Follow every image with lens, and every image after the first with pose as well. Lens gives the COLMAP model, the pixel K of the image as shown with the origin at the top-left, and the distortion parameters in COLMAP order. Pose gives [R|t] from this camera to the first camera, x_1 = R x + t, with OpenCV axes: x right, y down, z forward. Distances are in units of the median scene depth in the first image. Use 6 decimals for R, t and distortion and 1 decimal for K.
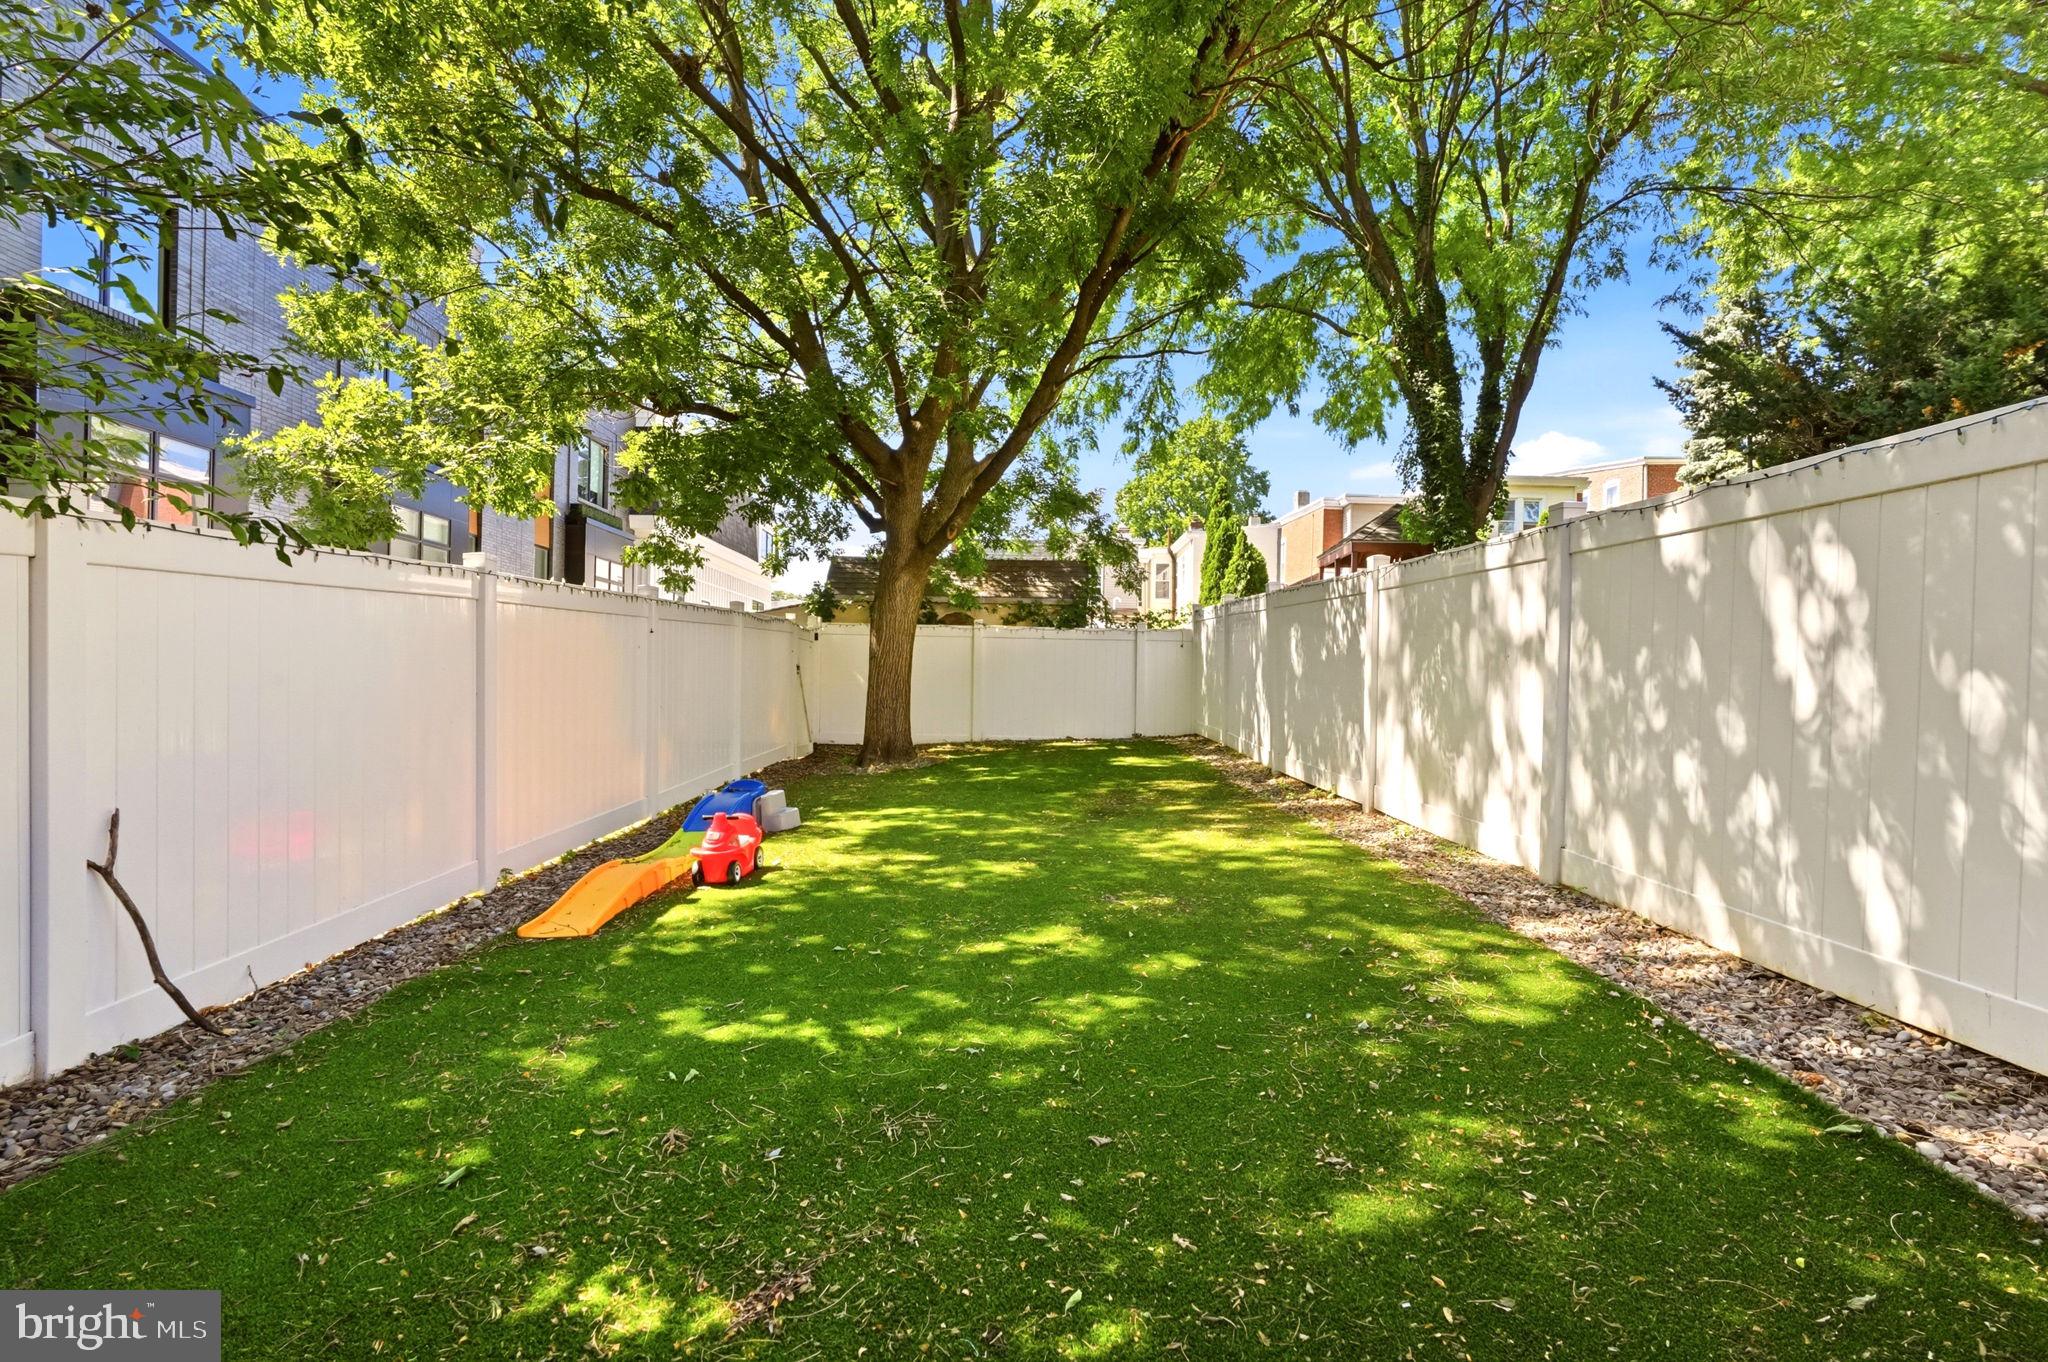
lens RADIAL K [[957.0, 0, 1022.9], [0, 957.0, 726.8], [0, 0, 1]] dist [0.000042, -0.000390]
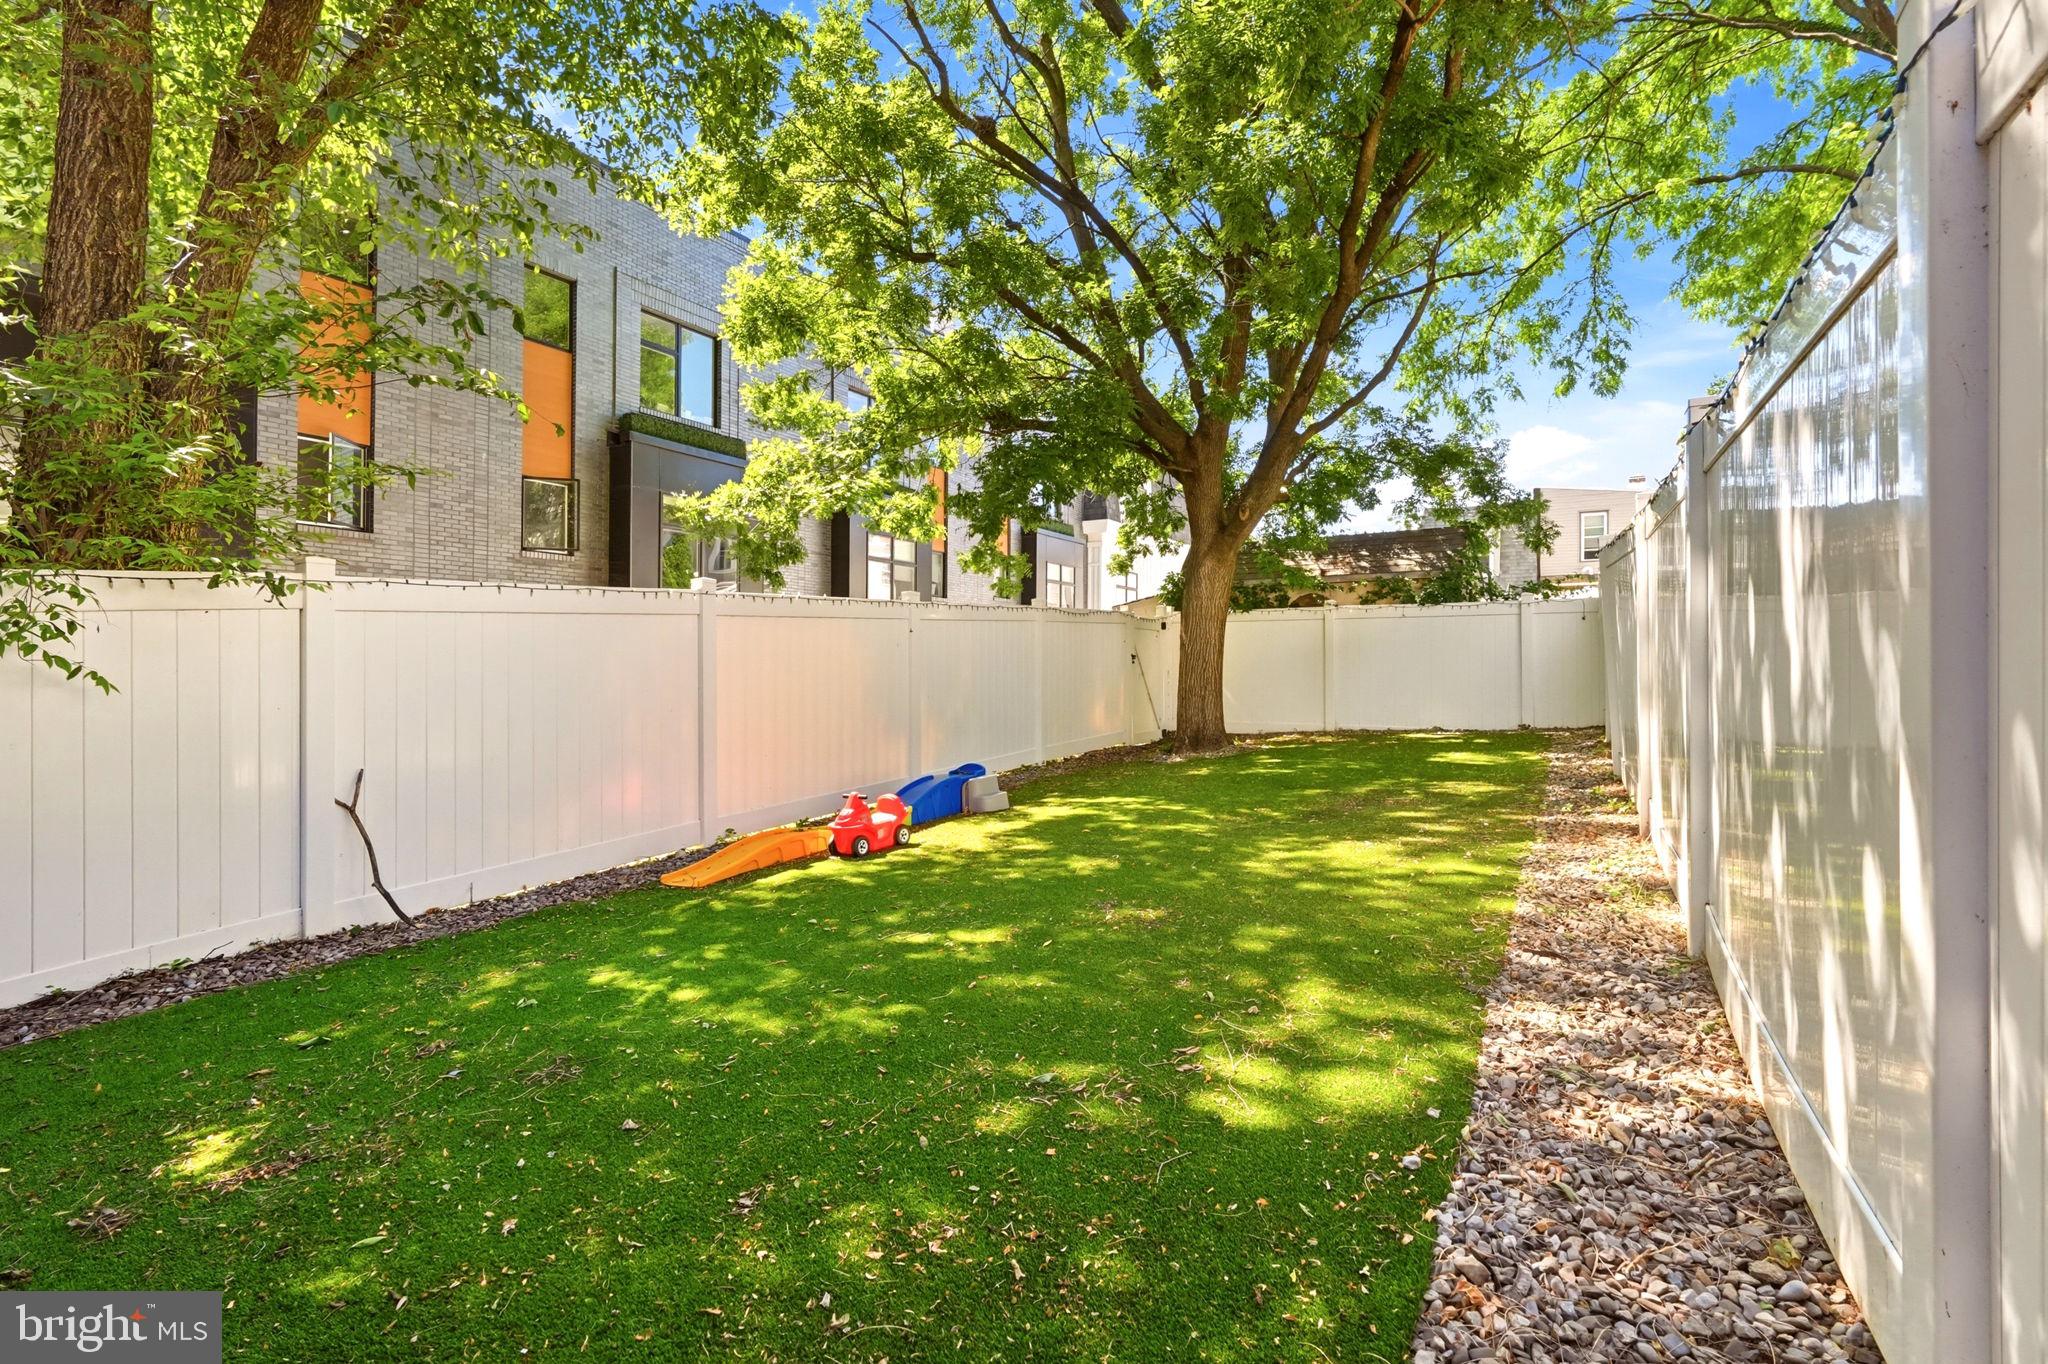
lens RADIAL K [[943.5, 0, 1024.0], [0, 943.5, 682.0], [0, 0, 1]] dist [-0.004934, -0.000383]
pose [[0.856231, -0.011745, -0.516459, 0.202640], [-0.004892, 0.999512, -0.030839, -0.003074], [0.516569, 0.028932, 0.855756, 0.071187]]
